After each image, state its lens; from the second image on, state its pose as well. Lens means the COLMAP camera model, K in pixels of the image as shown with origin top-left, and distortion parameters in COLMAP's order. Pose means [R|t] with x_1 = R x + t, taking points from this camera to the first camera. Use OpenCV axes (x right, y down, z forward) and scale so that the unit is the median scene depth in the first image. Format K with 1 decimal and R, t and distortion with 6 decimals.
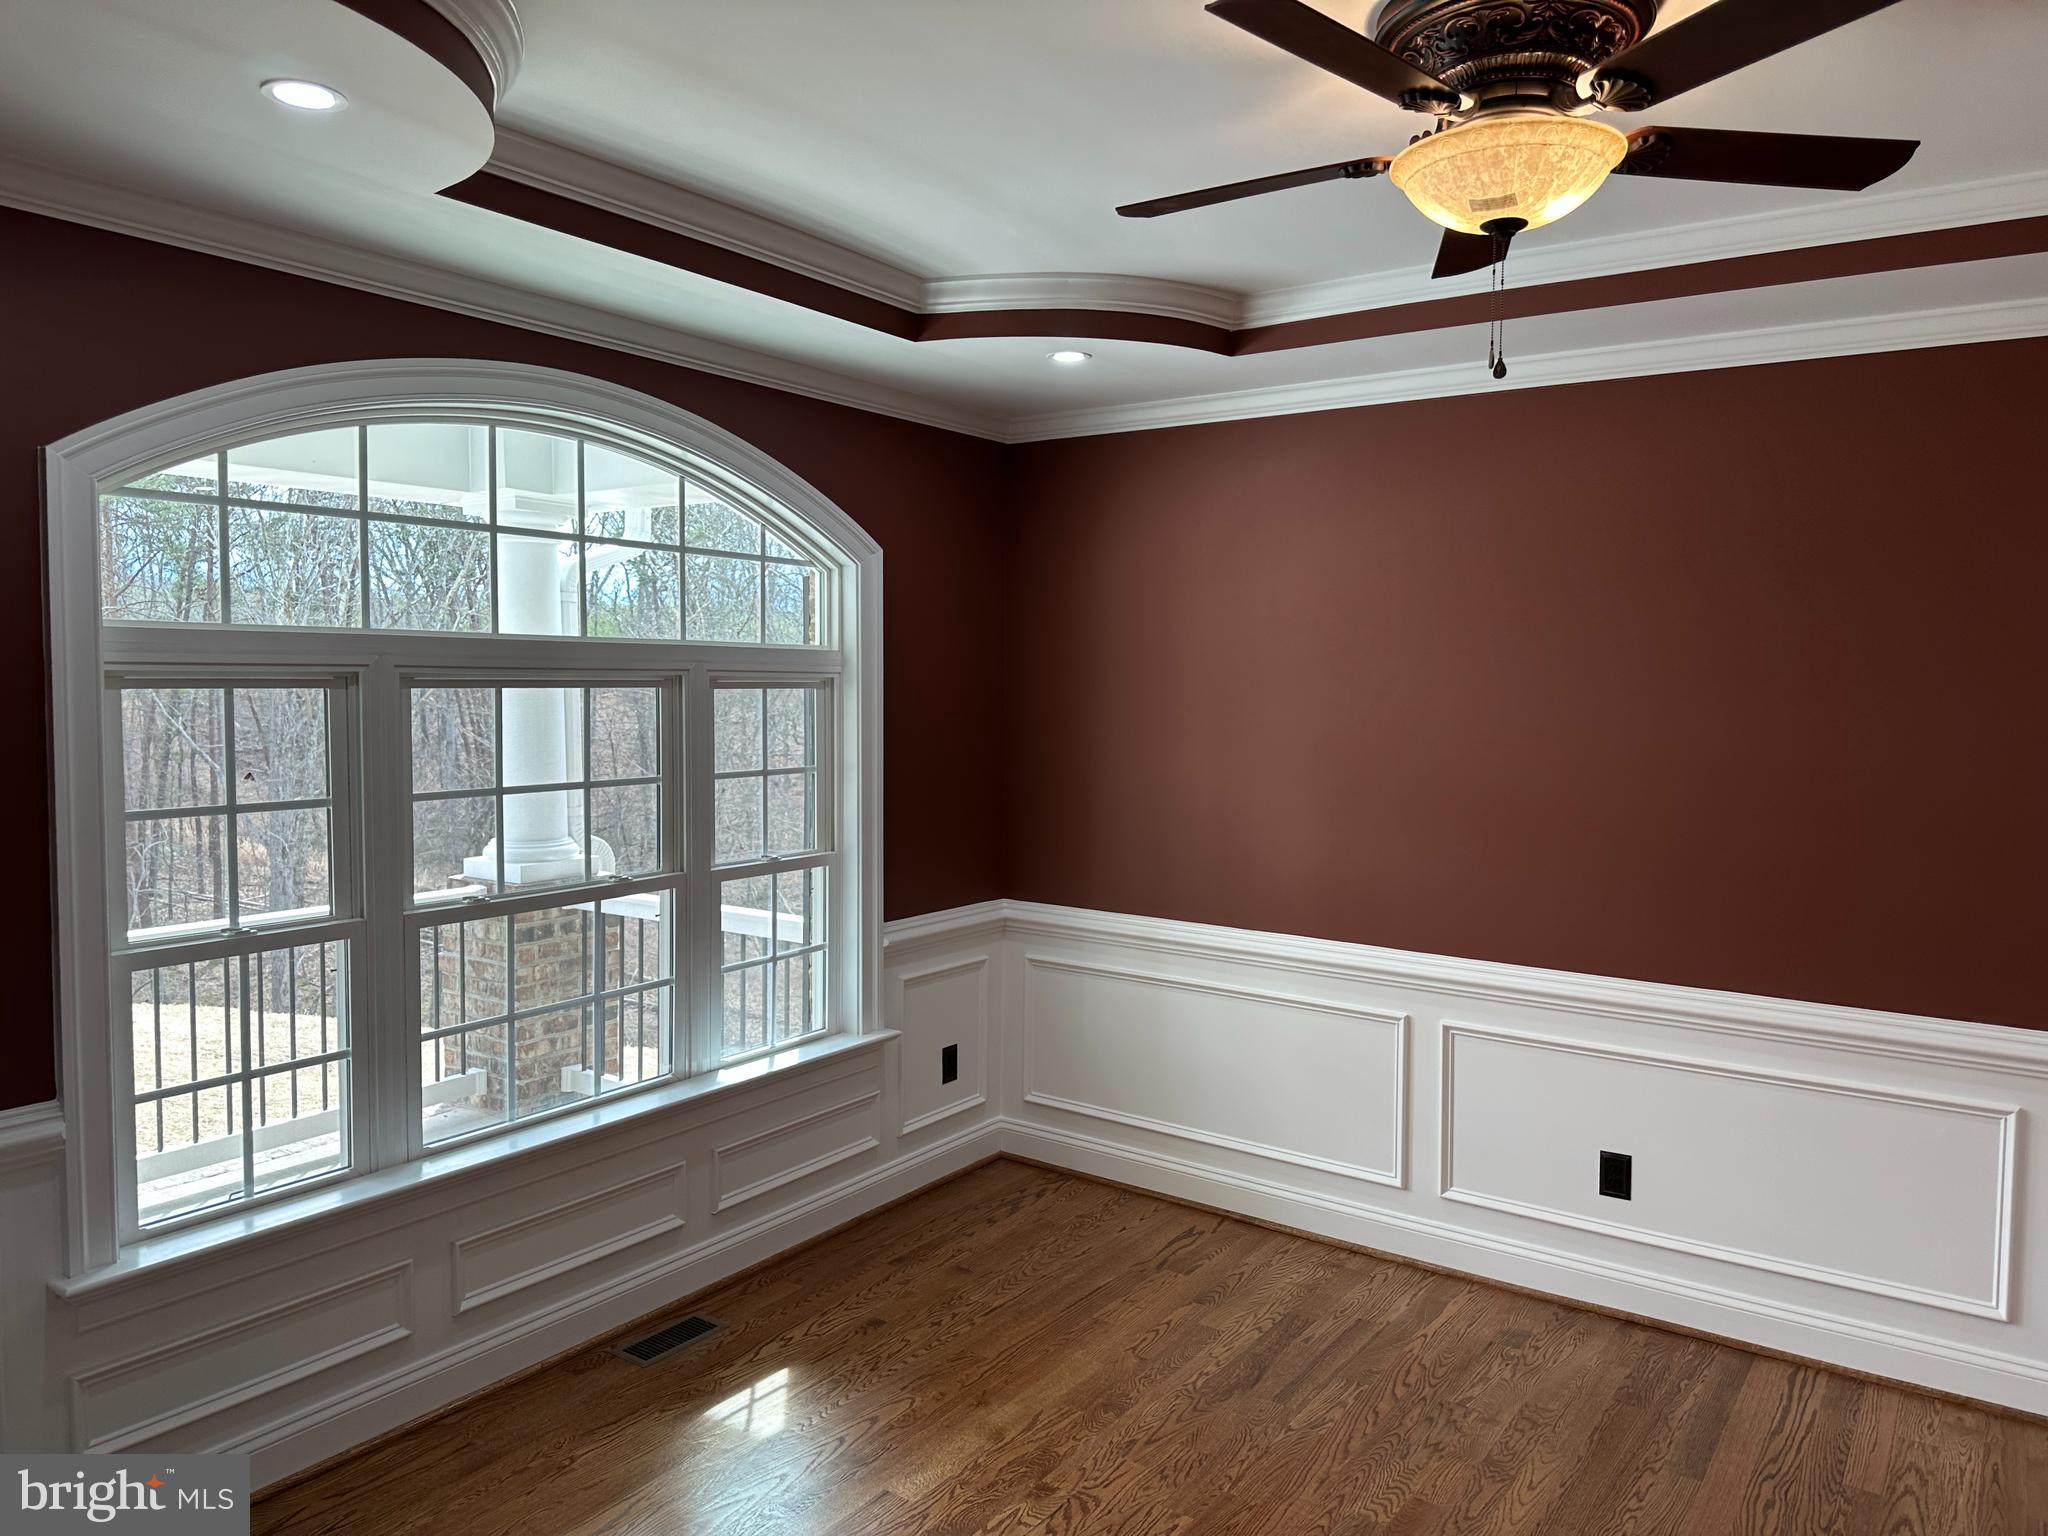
lens RADIAL K [[1445.5, 0, 1008.4], [0, 1445.5, 770.4], [0, 0, 1]] dist [0.015128, -0.003840]
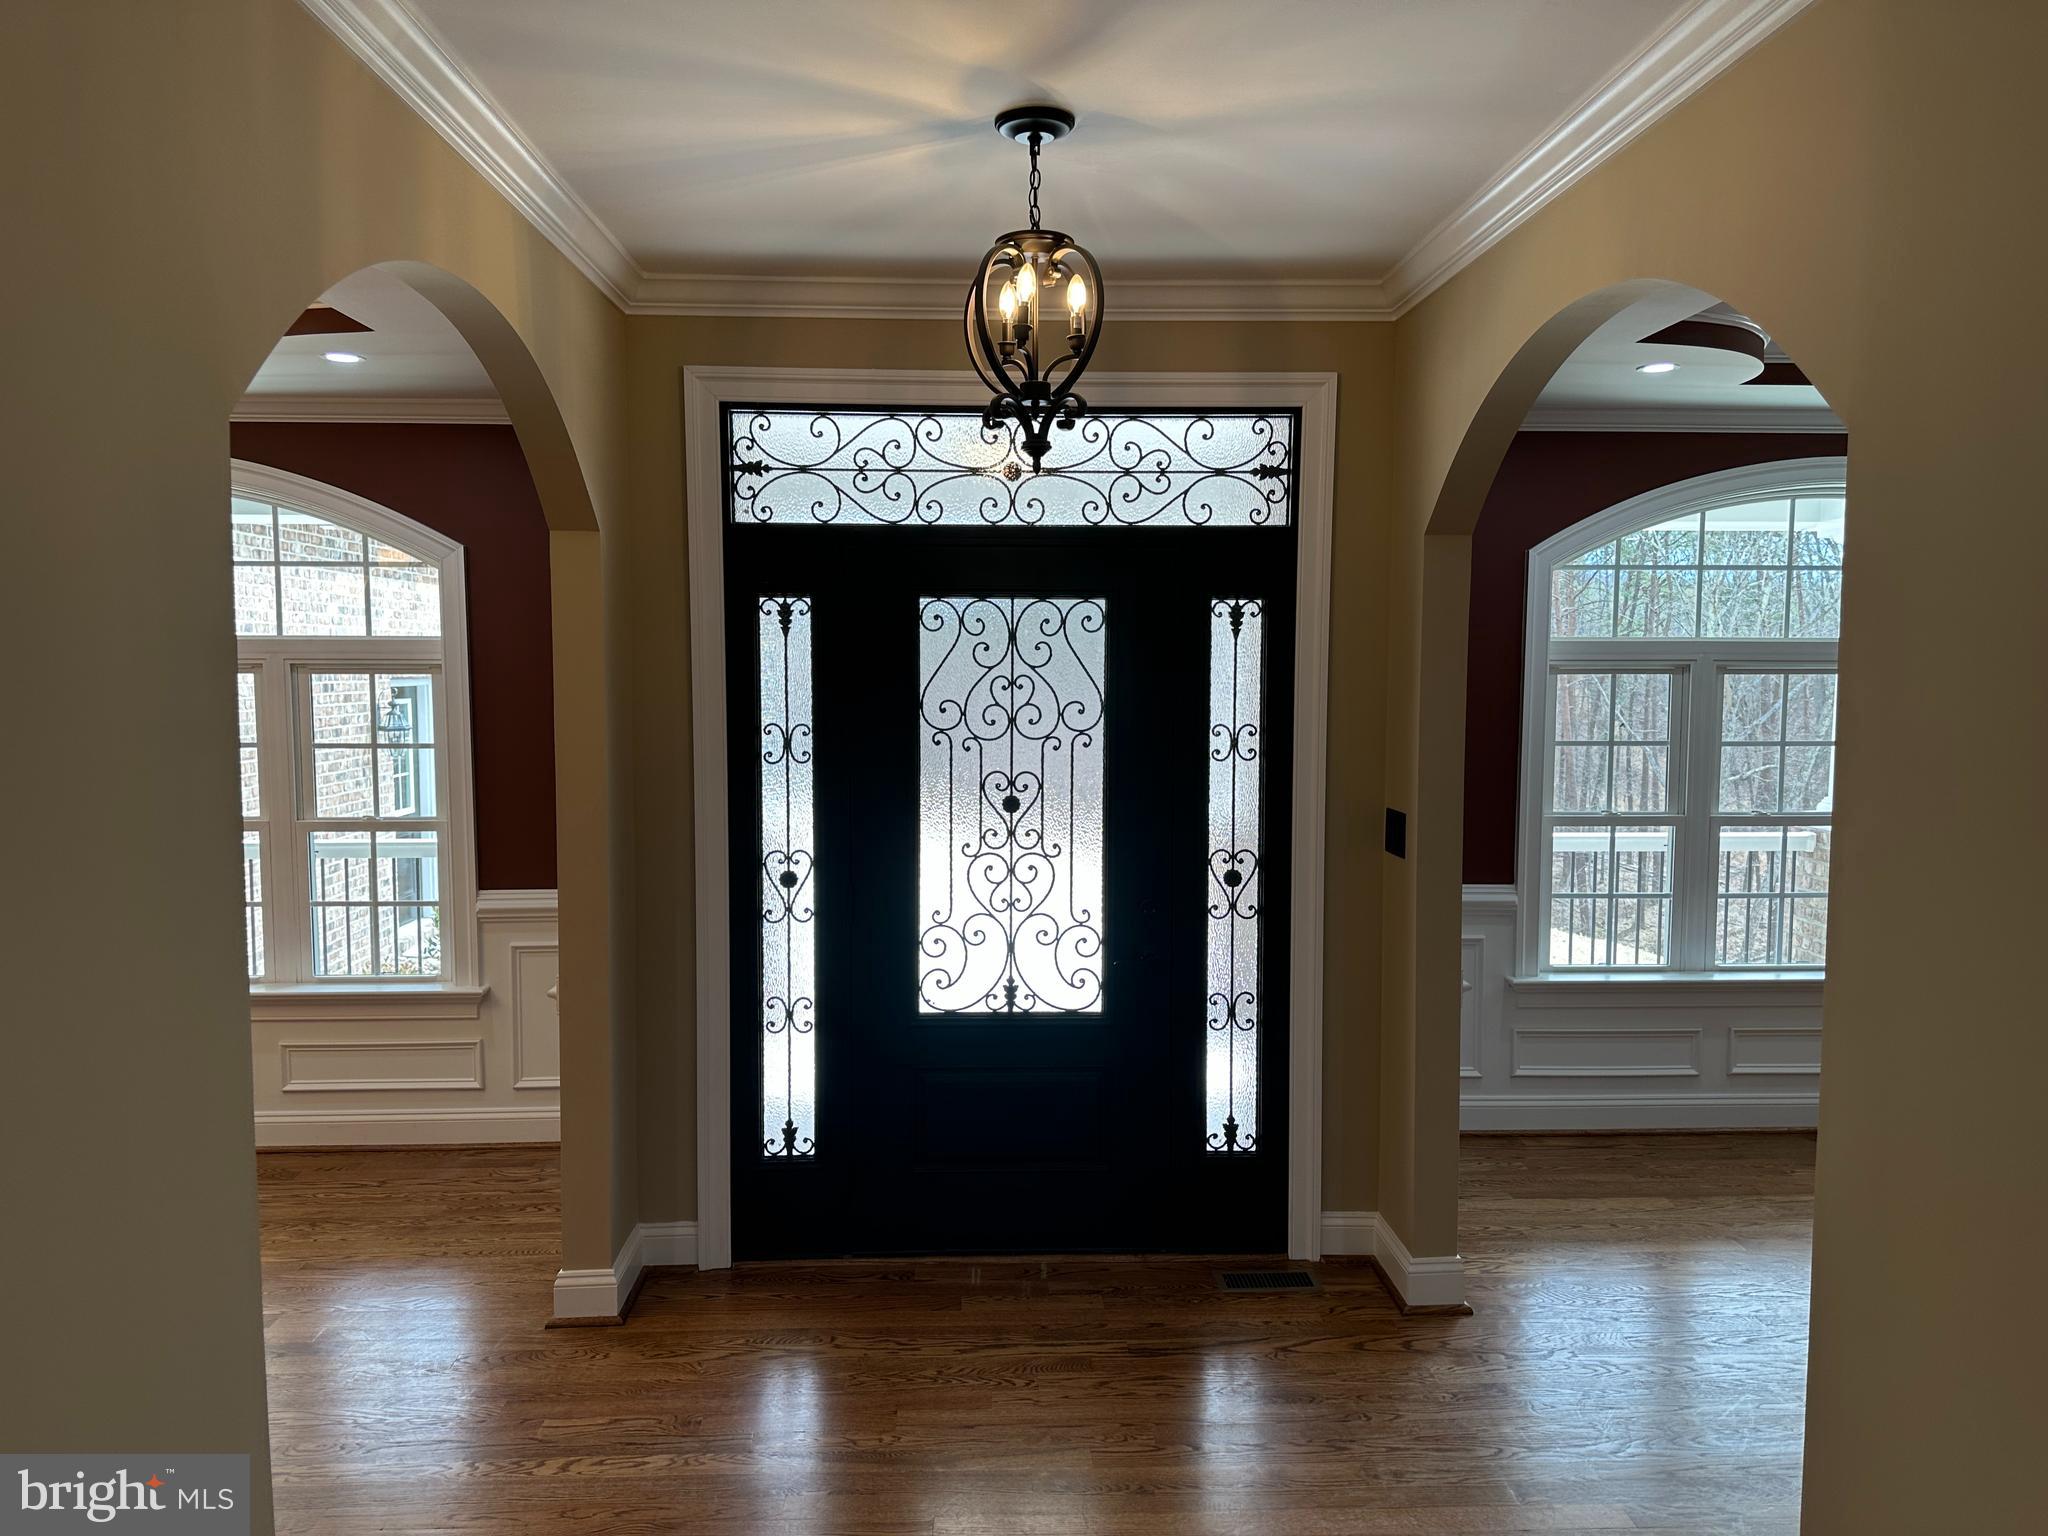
lens RADIAL K [[1445.5, 0, 1014.0], [0, 1445.5, 768.5], [0, 0, 1]] dist [0.015128, -0.003840]
pose [[0.608334, 0.052380, -0.791951, 0.388826], [-0.047993, 0.998422, 0.029171, 0.038115], [0.792229, 0.020262, 0.609887, -0.598492]]
